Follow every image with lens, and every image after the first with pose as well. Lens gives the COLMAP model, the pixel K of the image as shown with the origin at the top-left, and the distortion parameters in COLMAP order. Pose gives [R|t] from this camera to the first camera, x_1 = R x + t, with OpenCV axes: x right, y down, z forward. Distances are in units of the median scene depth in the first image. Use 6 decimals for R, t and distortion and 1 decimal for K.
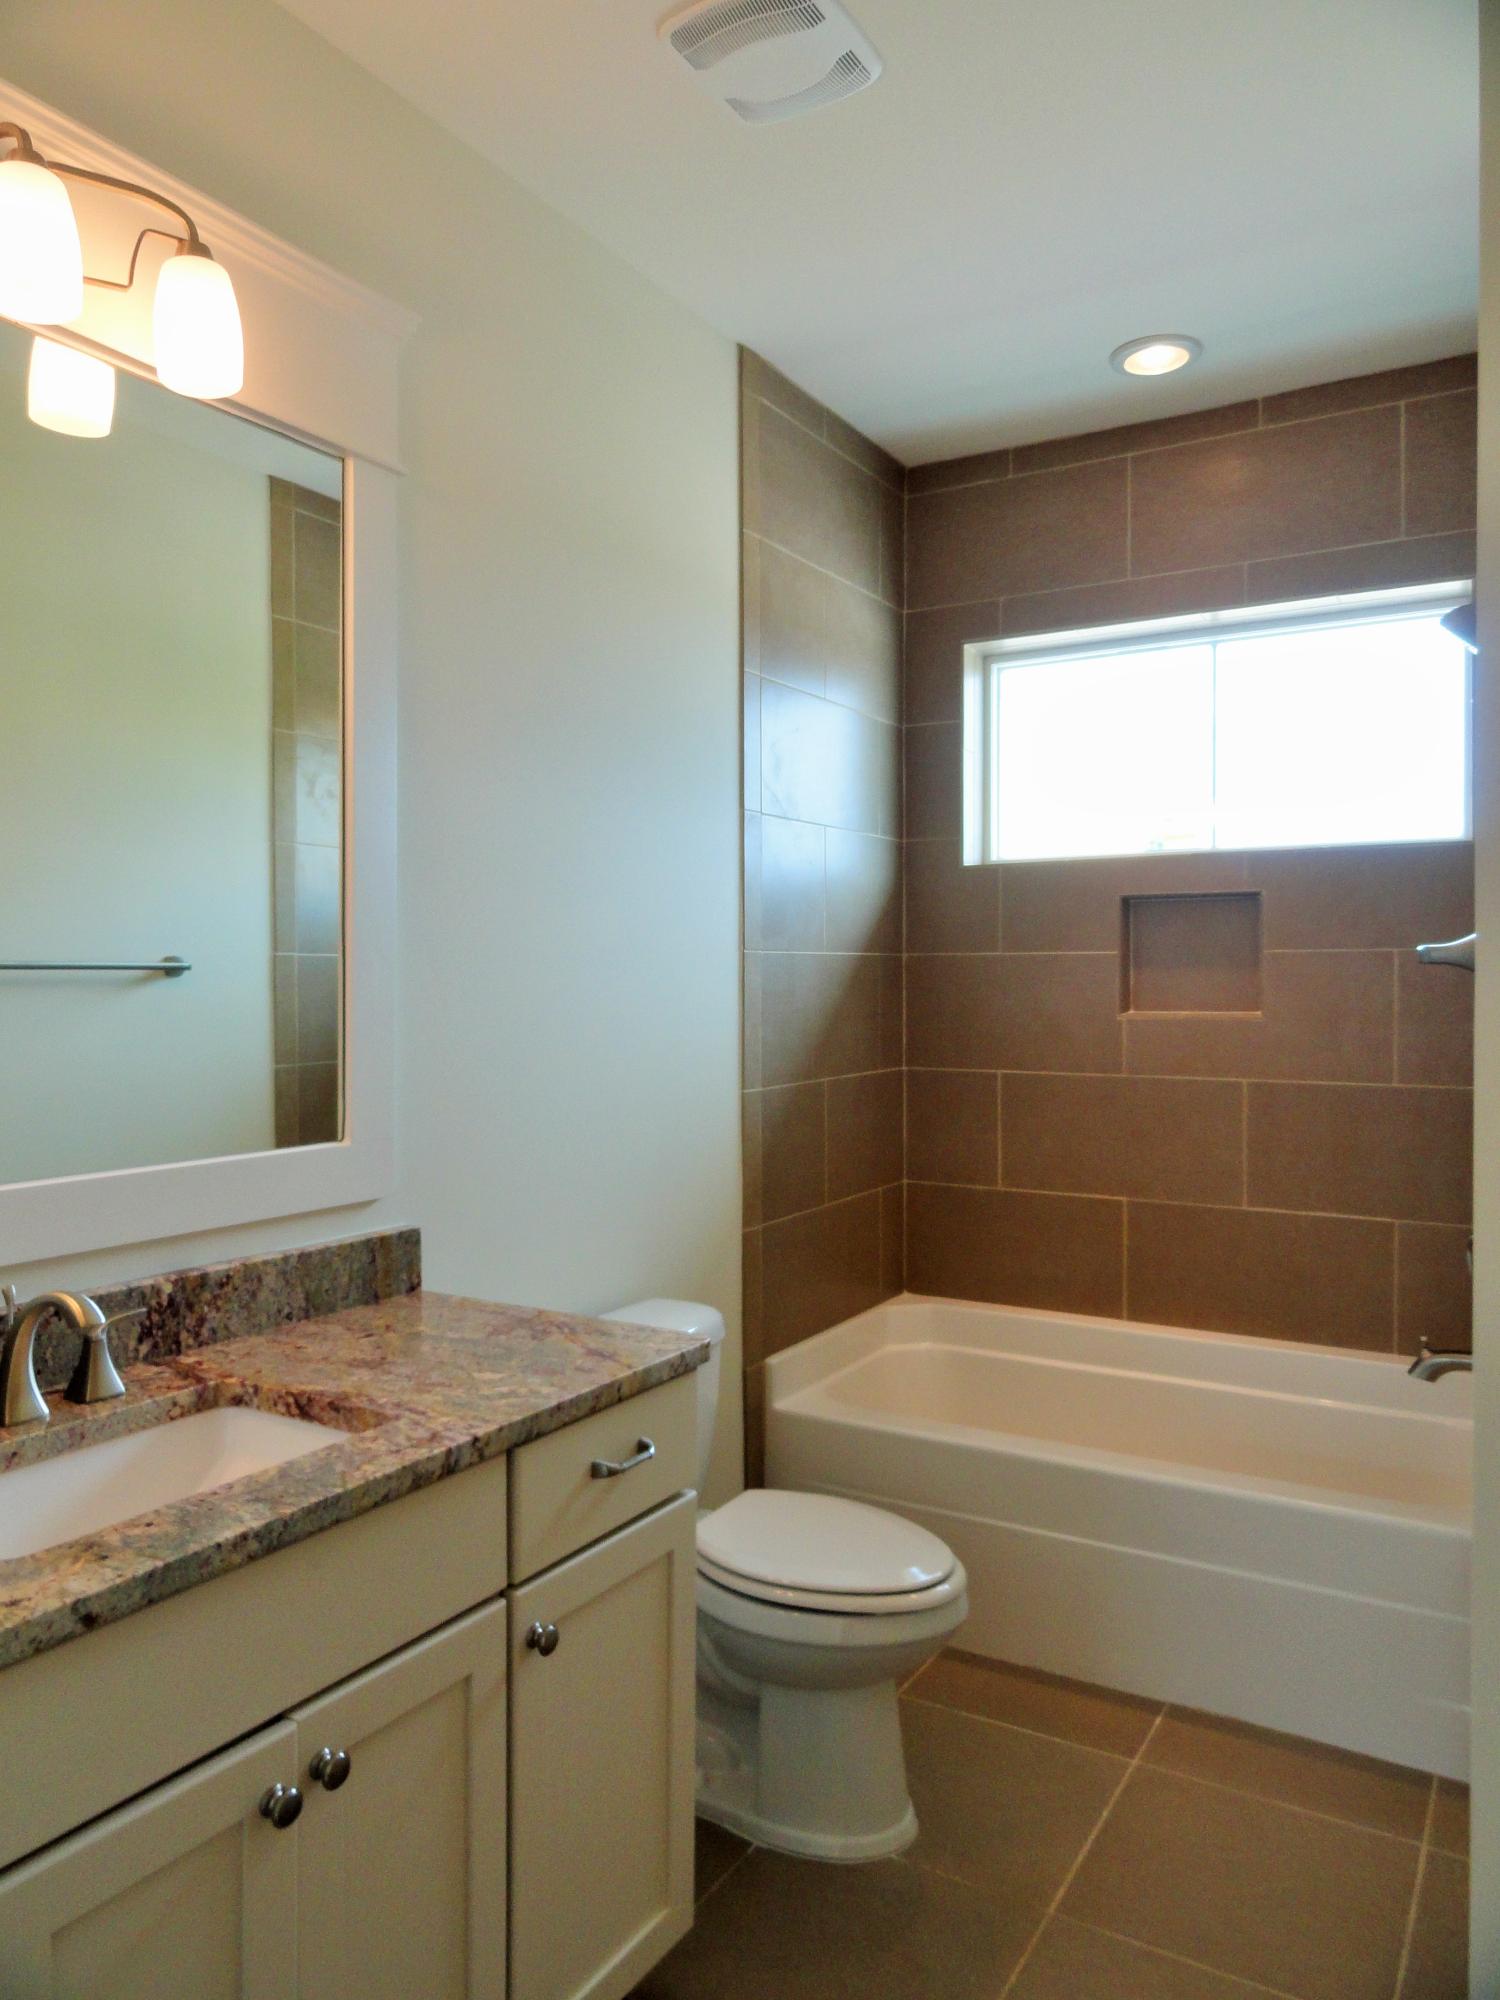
lens RADIAL K [[1392.4, 0, 749.8], [0, 1392.4, 997.6], [0, 0, 1]] dist [-0.005020, 0.005707]
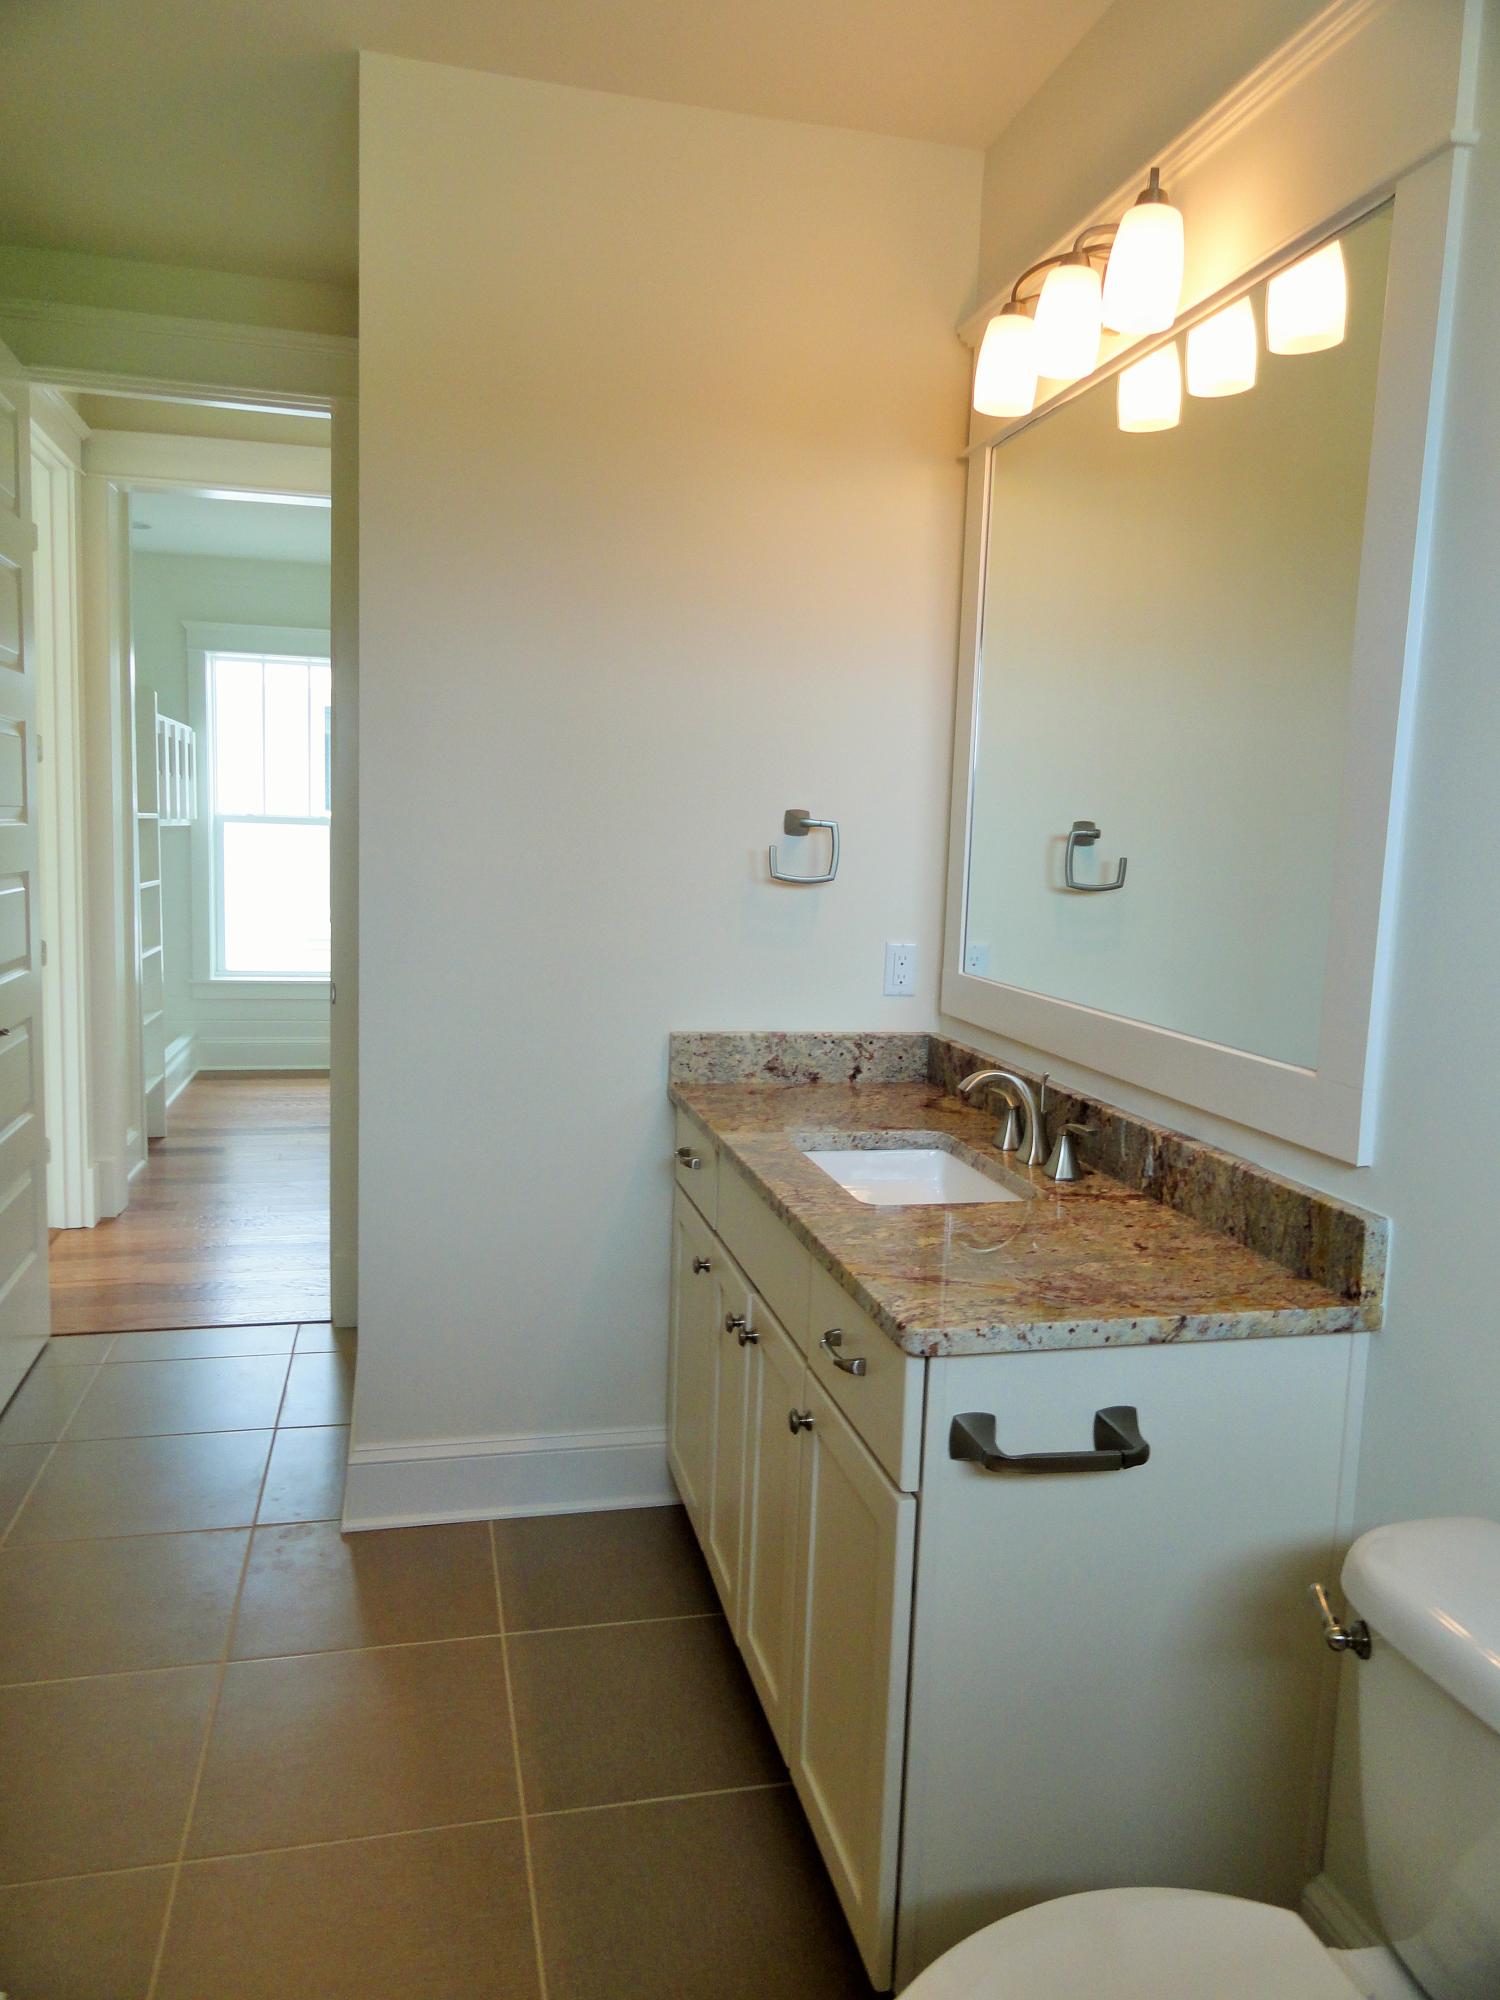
lens RADIAL K [[1392.4, 0, 748.4], [0, 1392.4, 995.7], [0, 0, 1]] dist [-0.005020, 0.005707]
pose [[-0.710485, 0.054949, -0.701564, 0.560828], [-0.047315, 0.990961, 0.125531, -0.030937], [0.702120, 0.122382, -0.701463, 1.437862]]
